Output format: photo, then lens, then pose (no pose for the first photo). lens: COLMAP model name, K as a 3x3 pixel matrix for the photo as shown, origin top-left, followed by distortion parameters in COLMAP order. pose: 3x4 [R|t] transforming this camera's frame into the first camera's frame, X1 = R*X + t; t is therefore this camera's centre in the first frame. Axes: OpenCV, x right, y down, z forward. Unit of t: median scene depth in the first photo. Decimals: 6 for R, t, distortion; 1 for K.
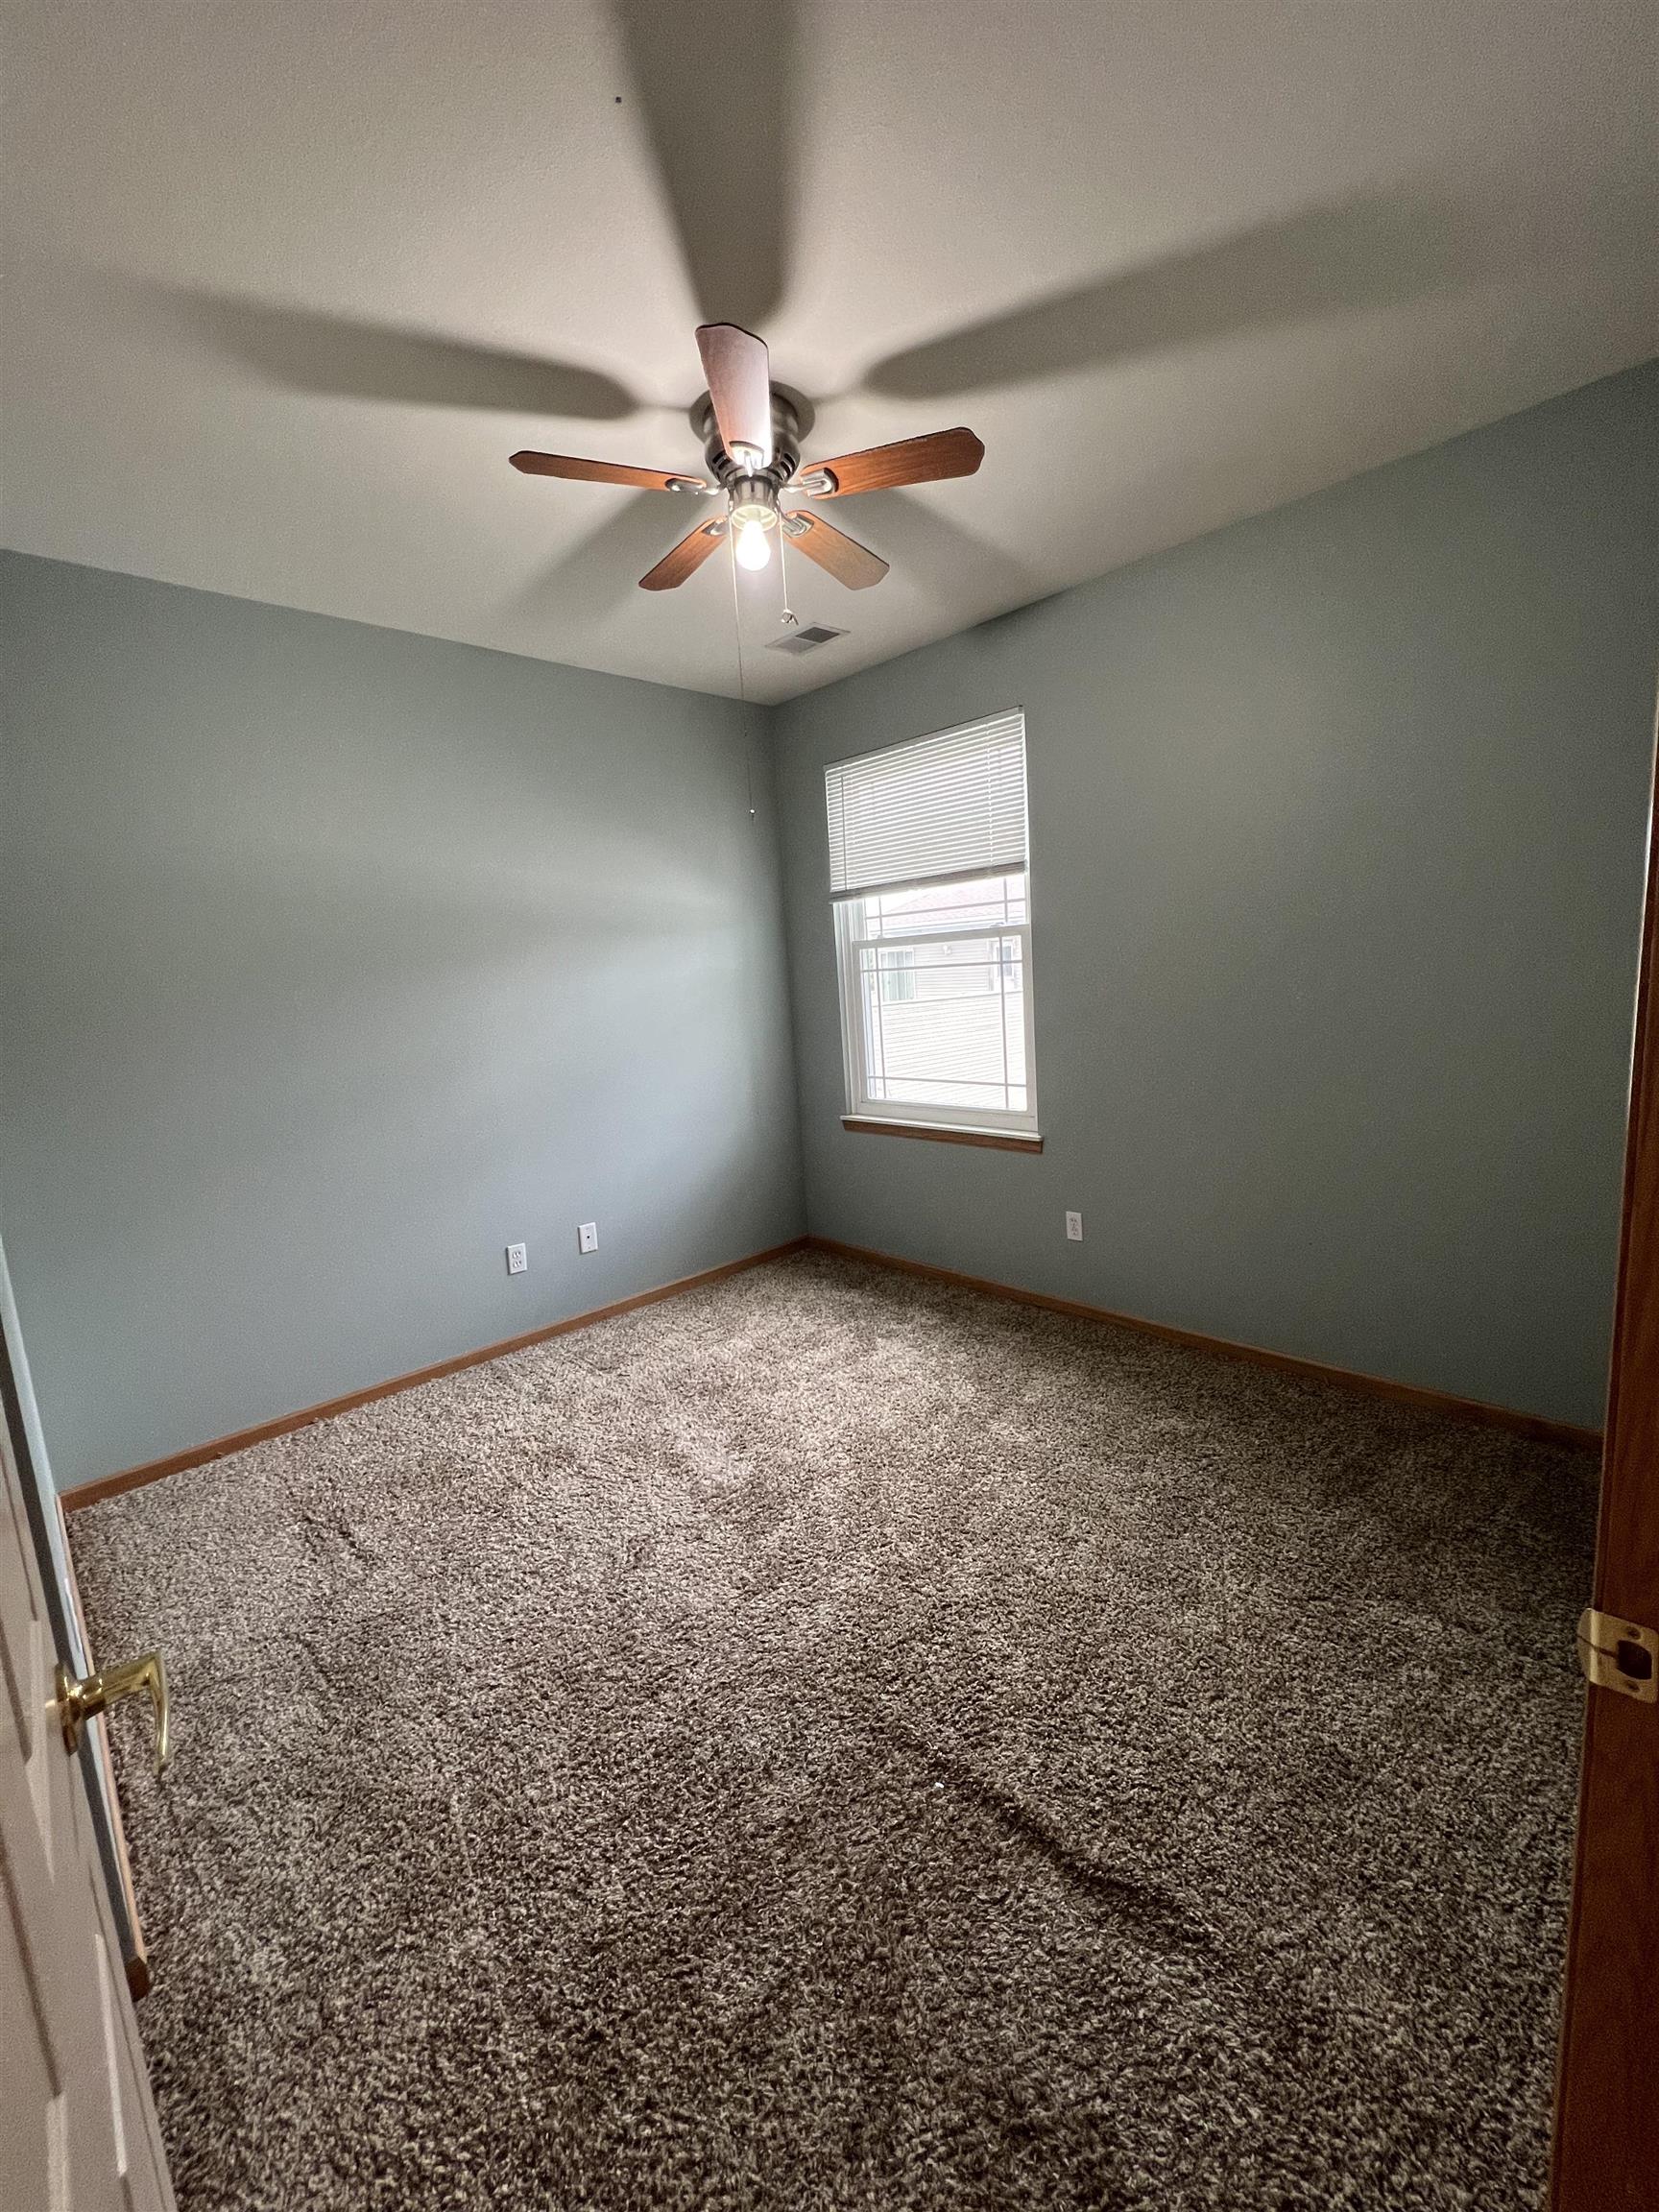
lens RADIAL K [[884.9, 0, 838.3], [0, 884.9, 1099.2], [0, 0, 1]] dist [-0.002231, 0.000446]
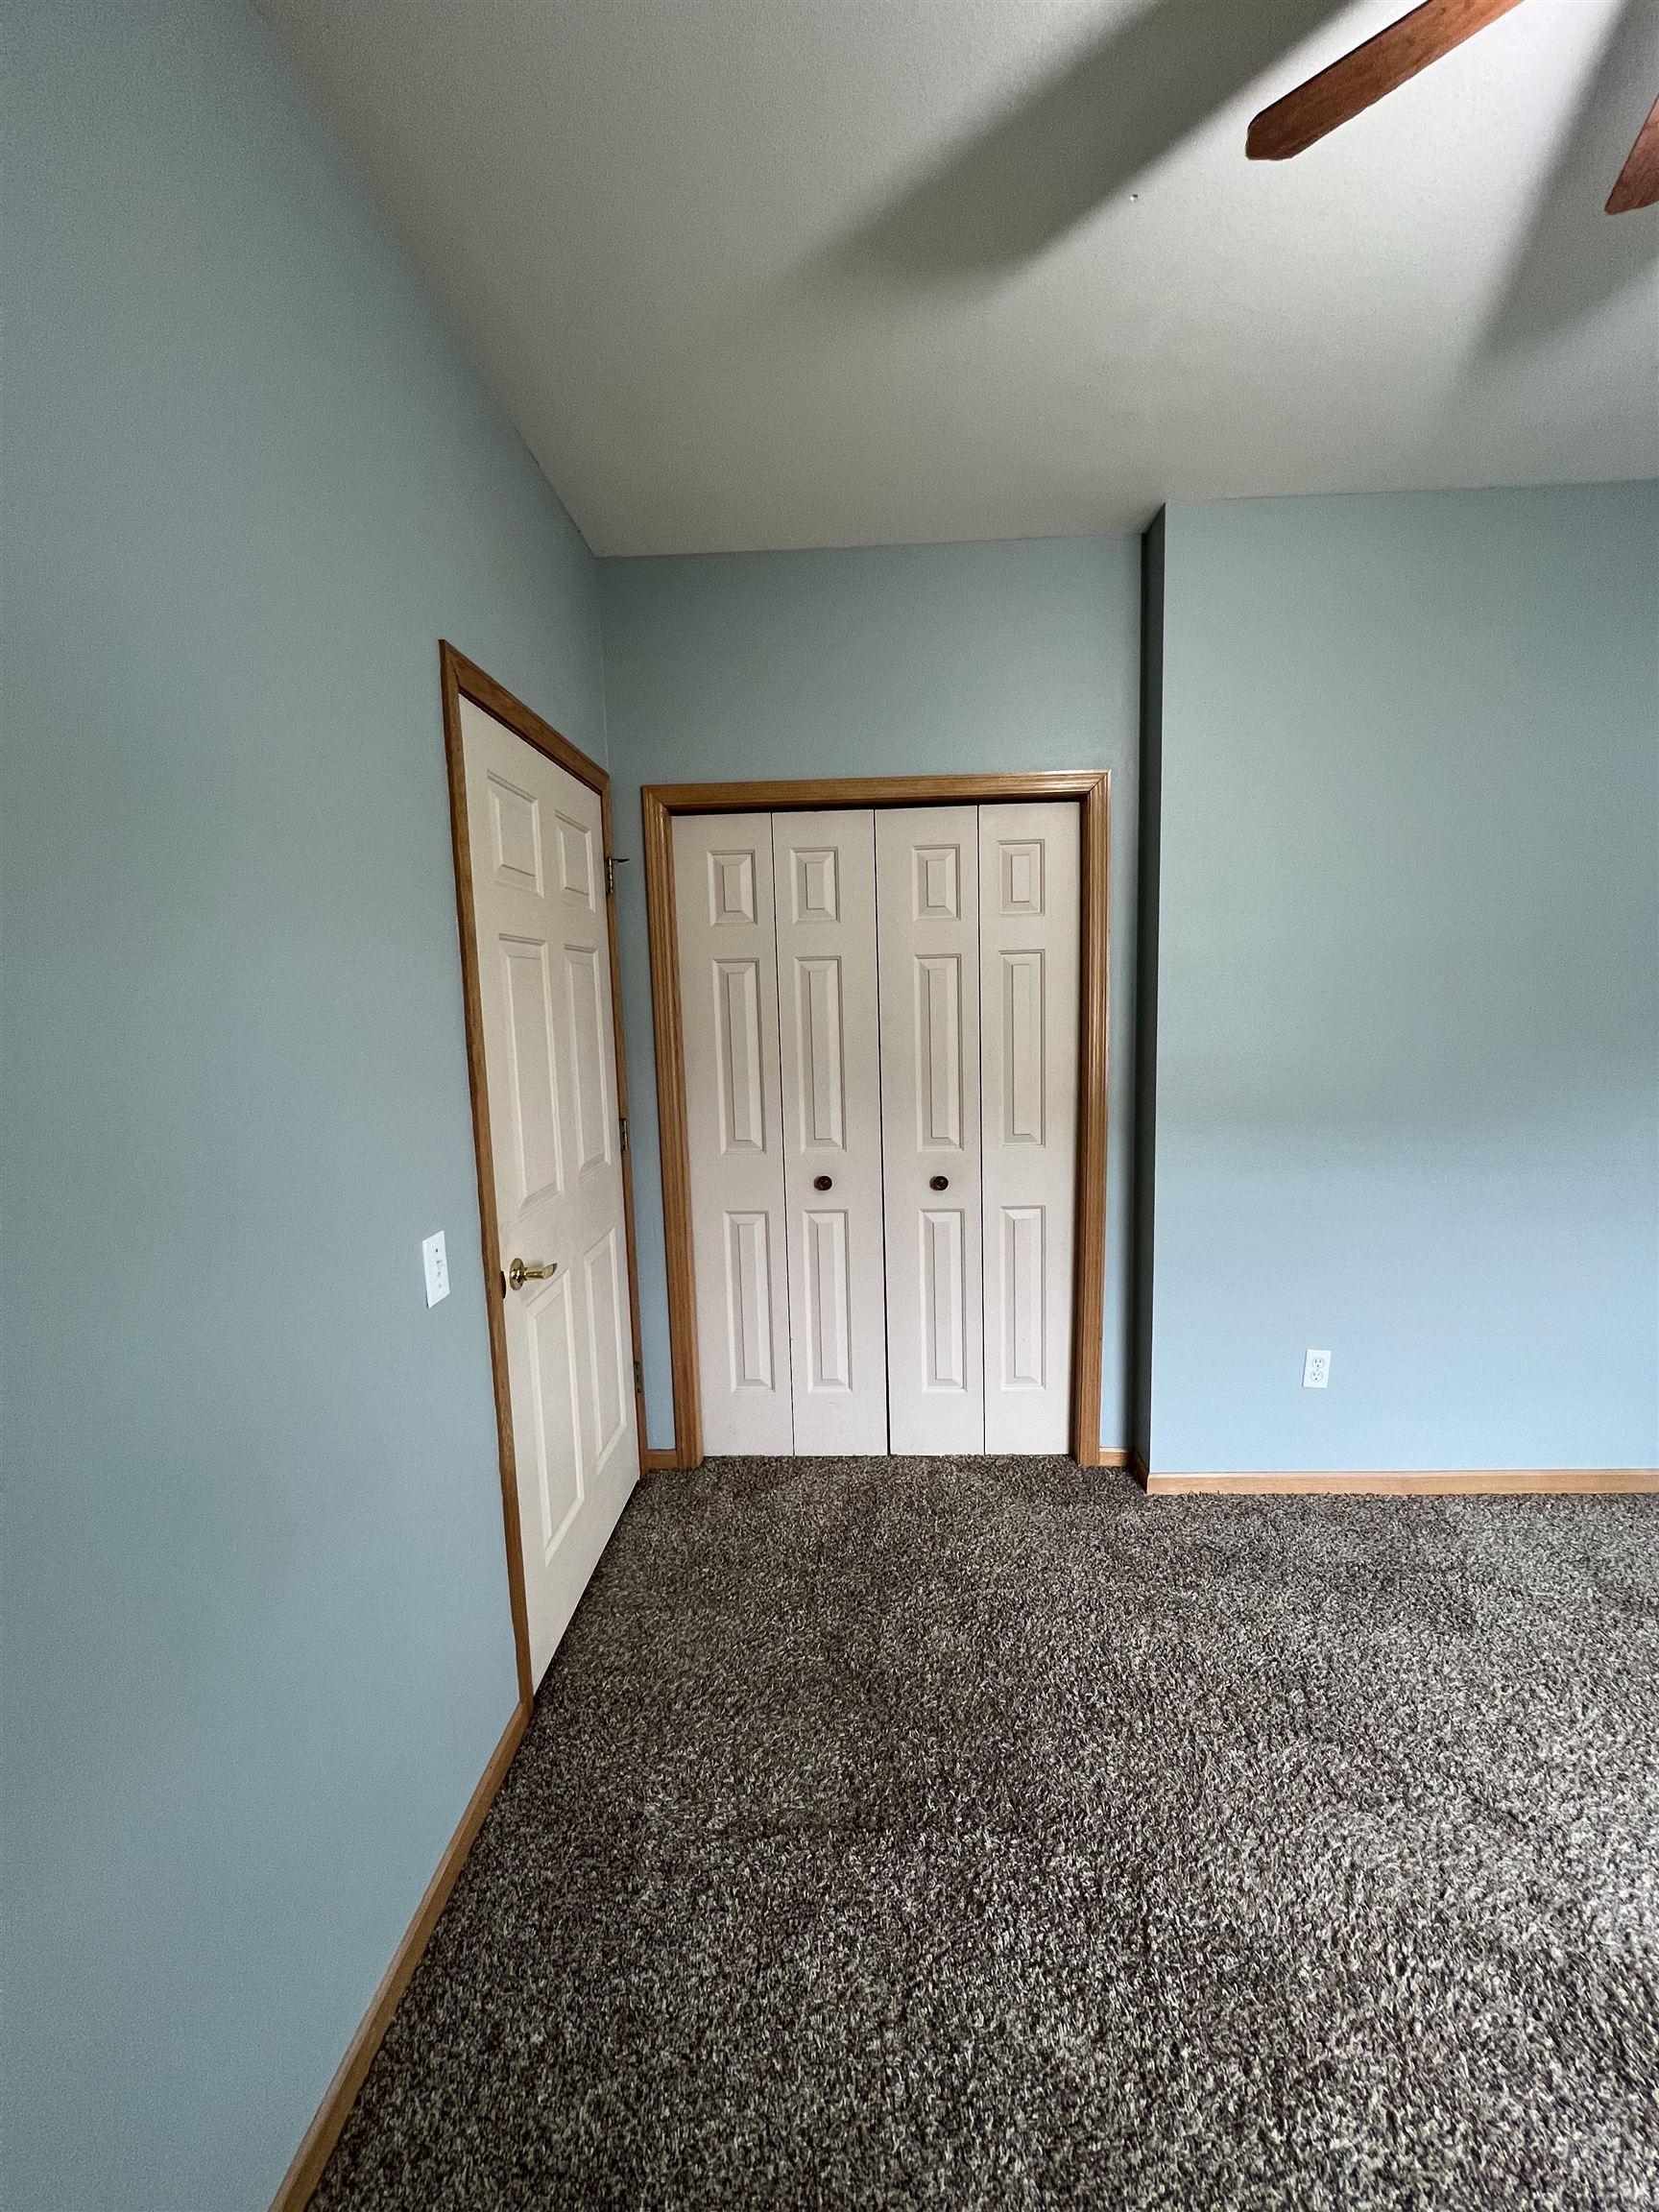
lens RADIAL K [[884.9, 0, 838.3], [0, 884.9, 1099.2], [0, 0, 1]] dist [-0.002231, 0.000446]
pose [[-0.717036, 0.162276, -0.677883, 0.720349], [-0.029981, 0.964443, 0.262587, -0.265177], [0.696391, 0.208608, -0.686675, 1.345633]]
